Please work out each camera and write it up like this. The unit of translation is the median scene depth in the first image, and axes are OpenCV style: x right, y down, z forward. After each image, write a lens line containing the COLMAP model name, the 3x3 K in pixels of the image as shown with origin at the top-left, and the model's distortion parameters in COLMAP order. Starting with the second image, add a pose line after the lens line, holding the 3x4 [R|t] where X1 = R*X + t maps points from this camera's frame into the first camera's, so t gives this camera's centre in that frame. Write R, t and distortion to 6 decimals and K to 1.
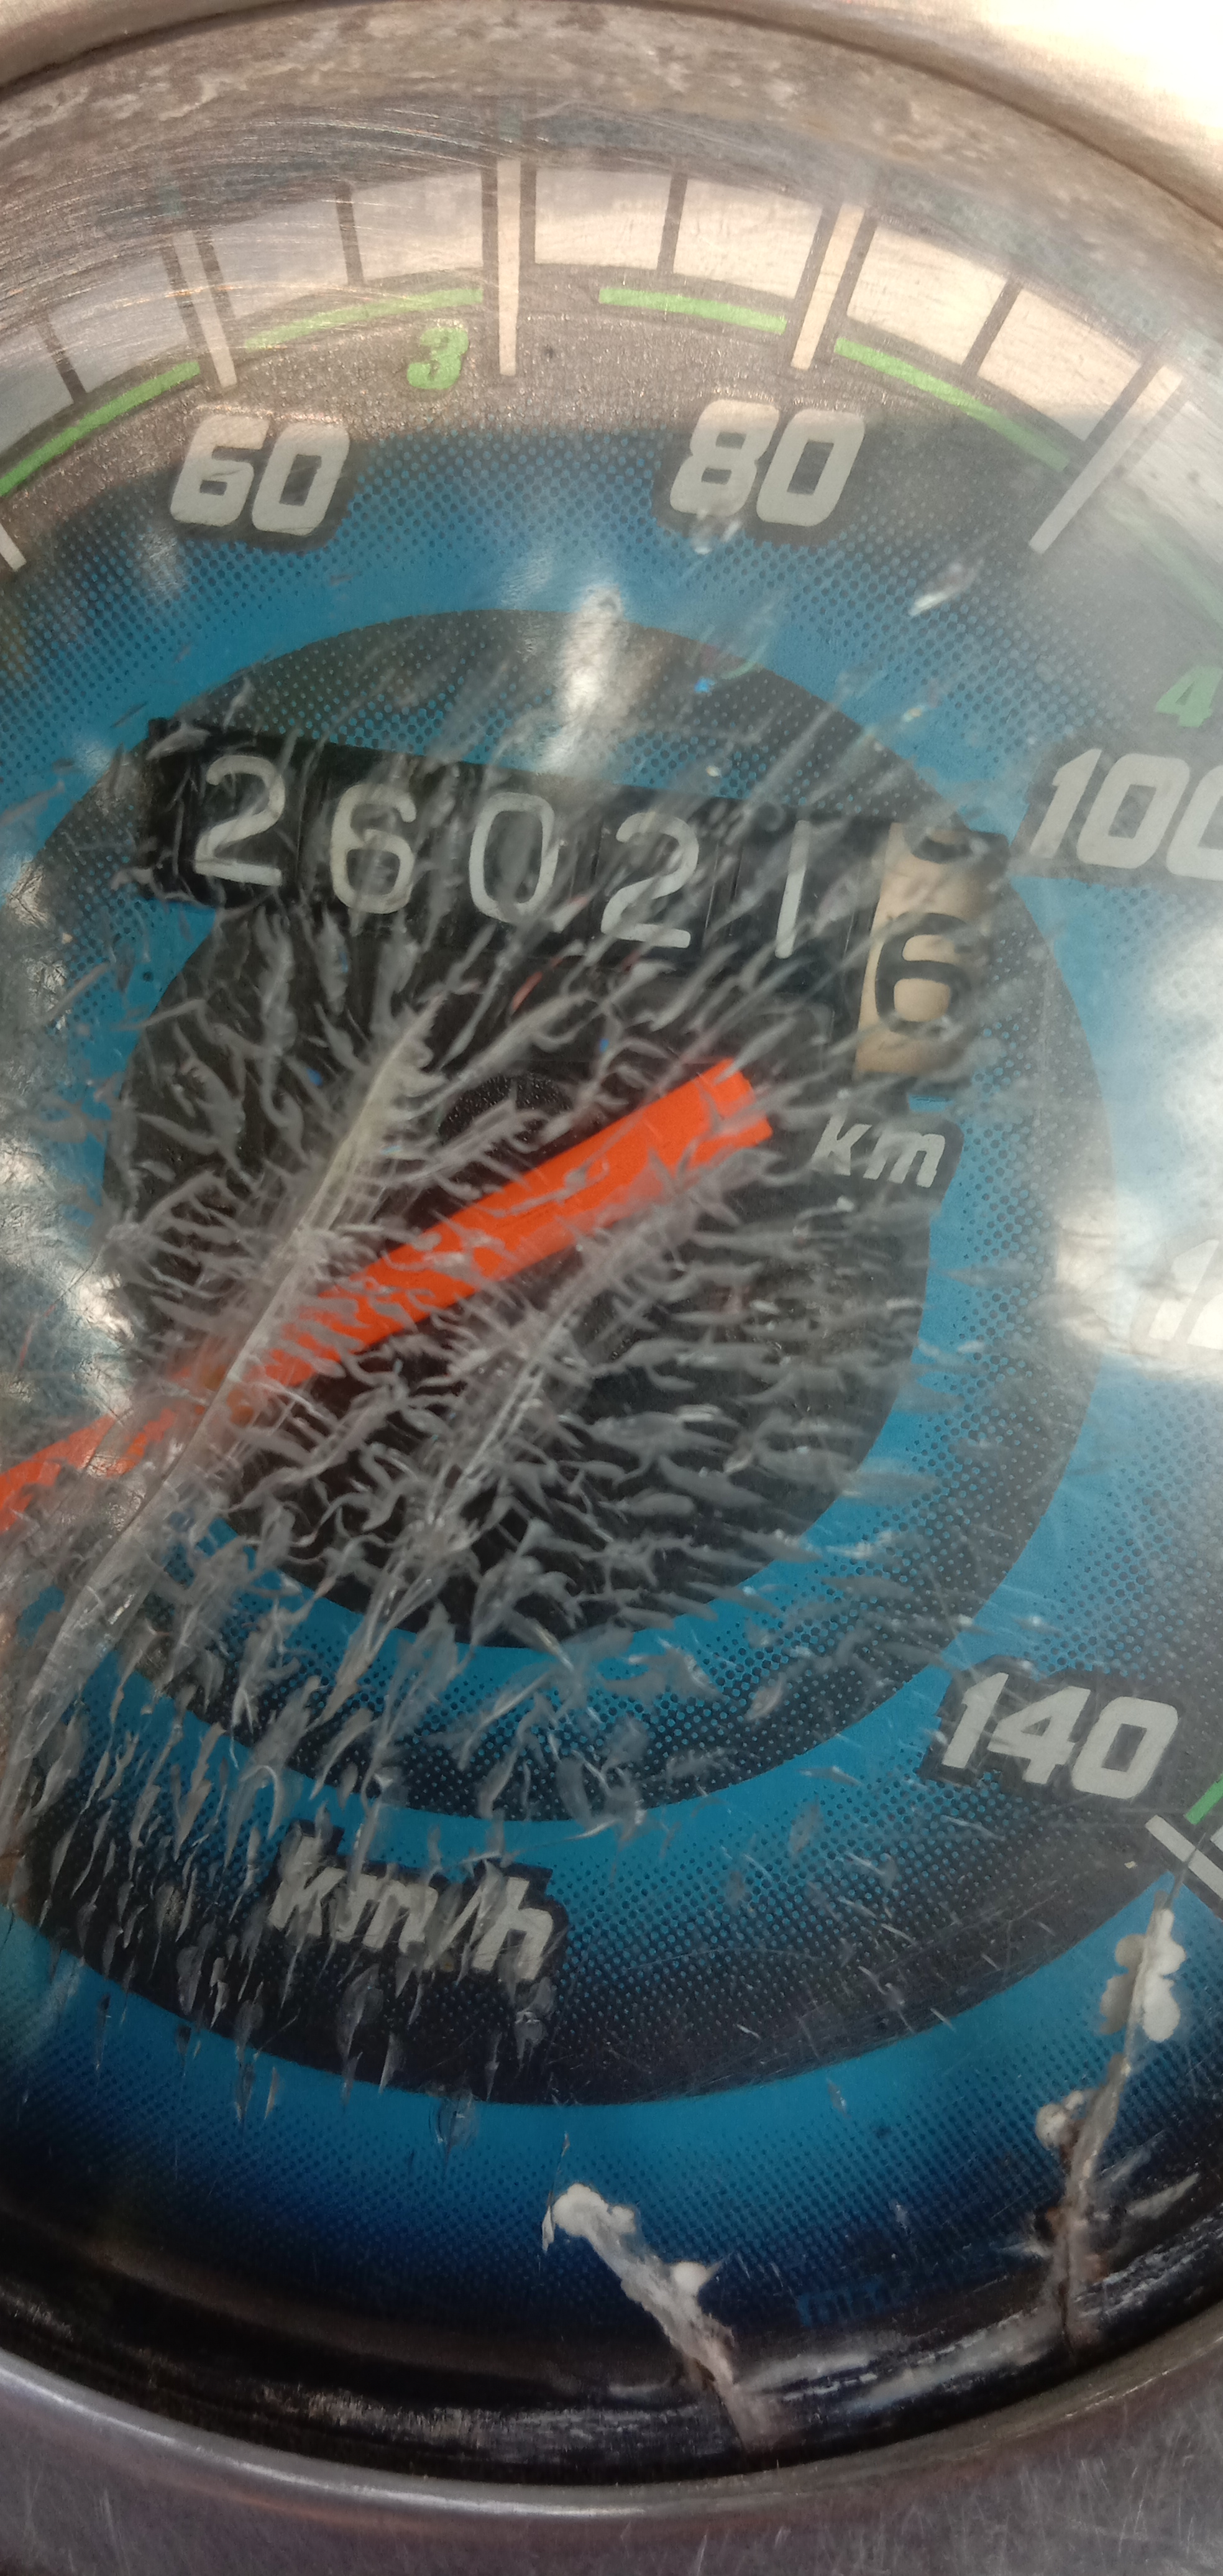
lens RADIAL K [[2220.6, 0, 637.7], [0, 2220.6, 1301.5], [0, 0, 1]] dist [0.078142, -0.315437]
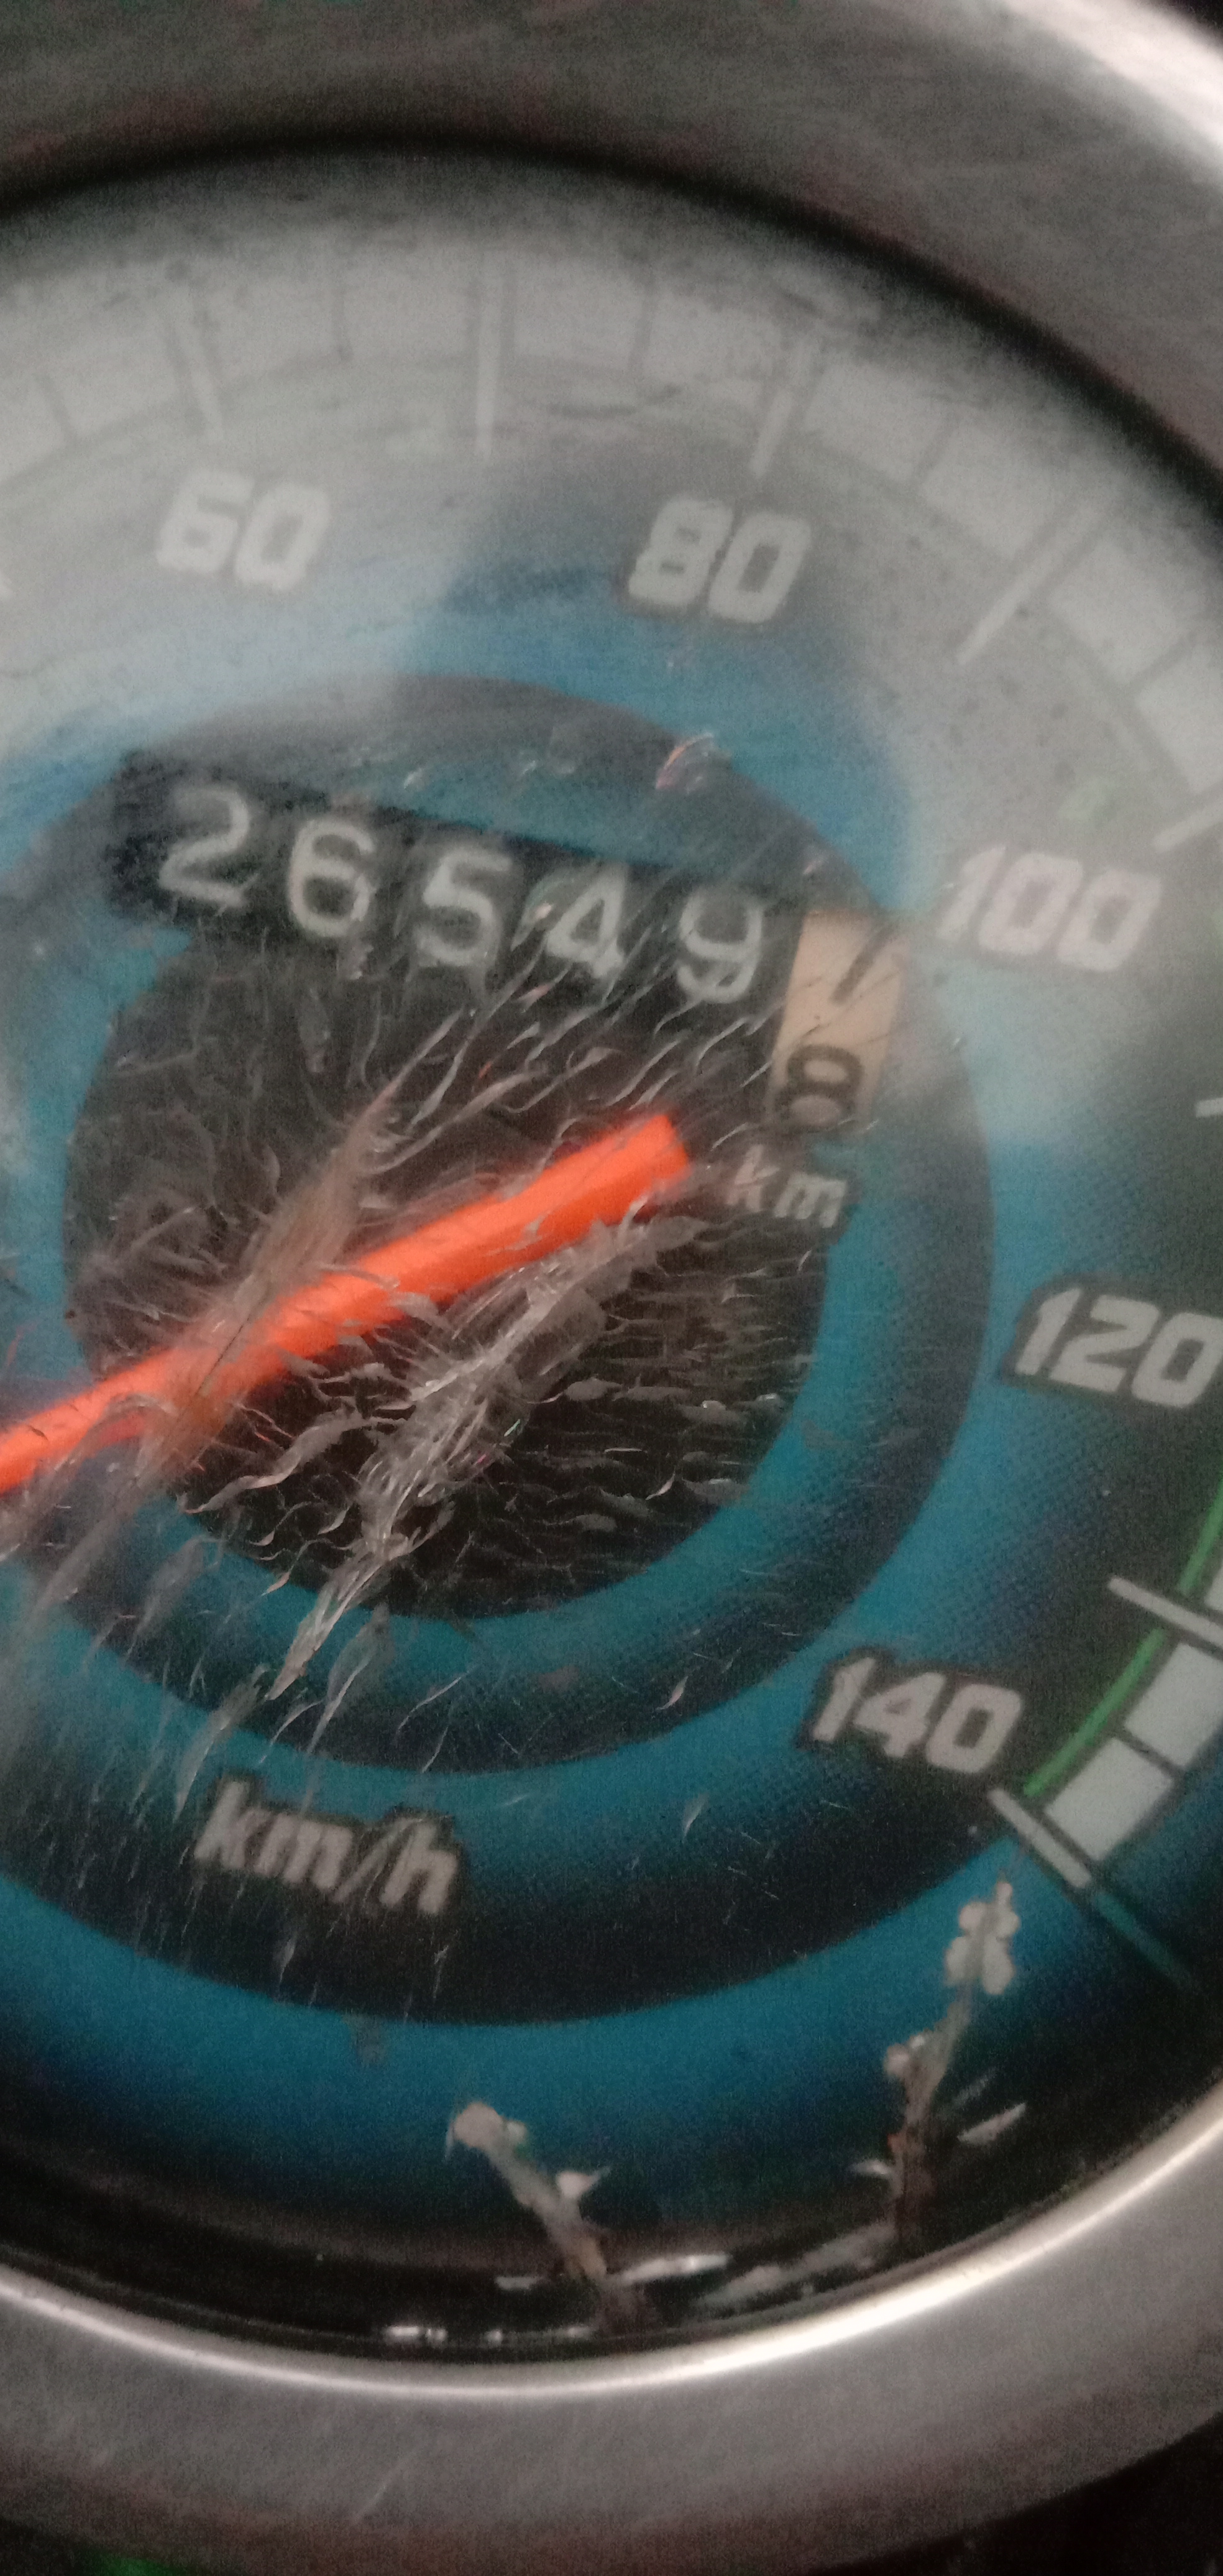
lens RADIAL K [[2220.6, 0, 642.5], [0, 2220.6, 1299.1], [0, 0, 1]] dist [0.078142, -0.315437]
pose [[0.996326, 0.042955, 0.074095, -0.049163], [-0.047589, 0.996944, 0.061950, -0.091409], [-0.071208, -0.065248, 0.995325, -0.112260]]
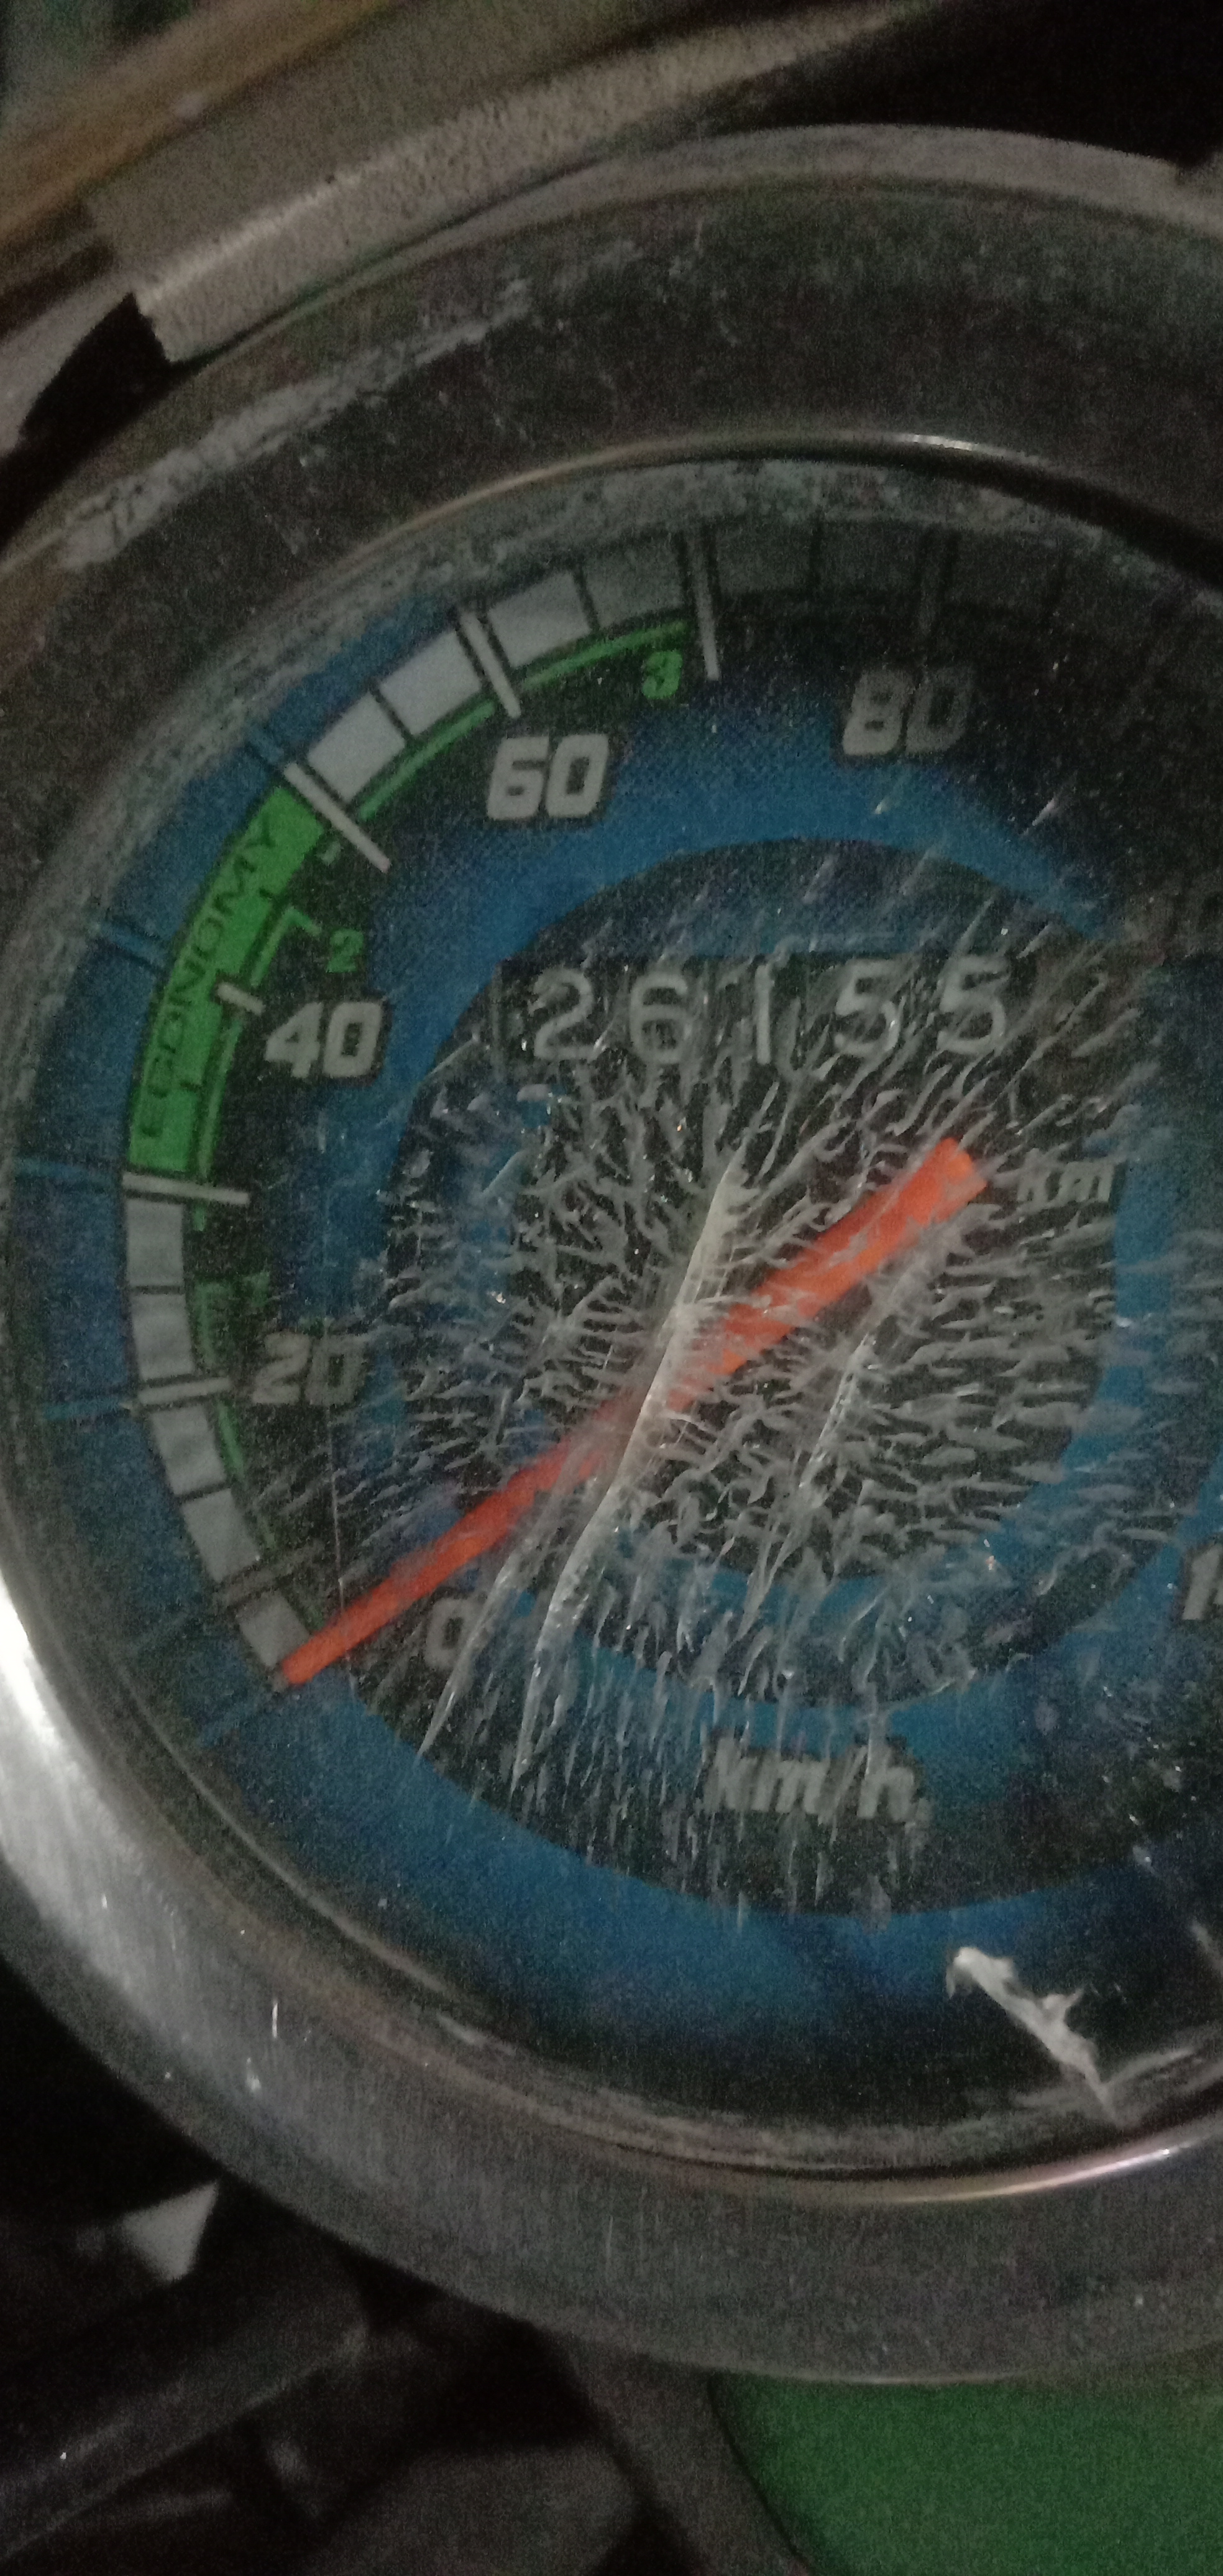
lens RADIAL K [[2220.6, 0, 595.9], [0, 2220.6, 1310.8], [0, 0, 1]] dist [0.078142, -0.315437]
pose [[0.981471, -0.154218, -0.113718, -0.037144], [0.154454, 0.987977, -0.006785, -0.027573], [0.113397, -0.010905, 0.993490, -0.455679]]
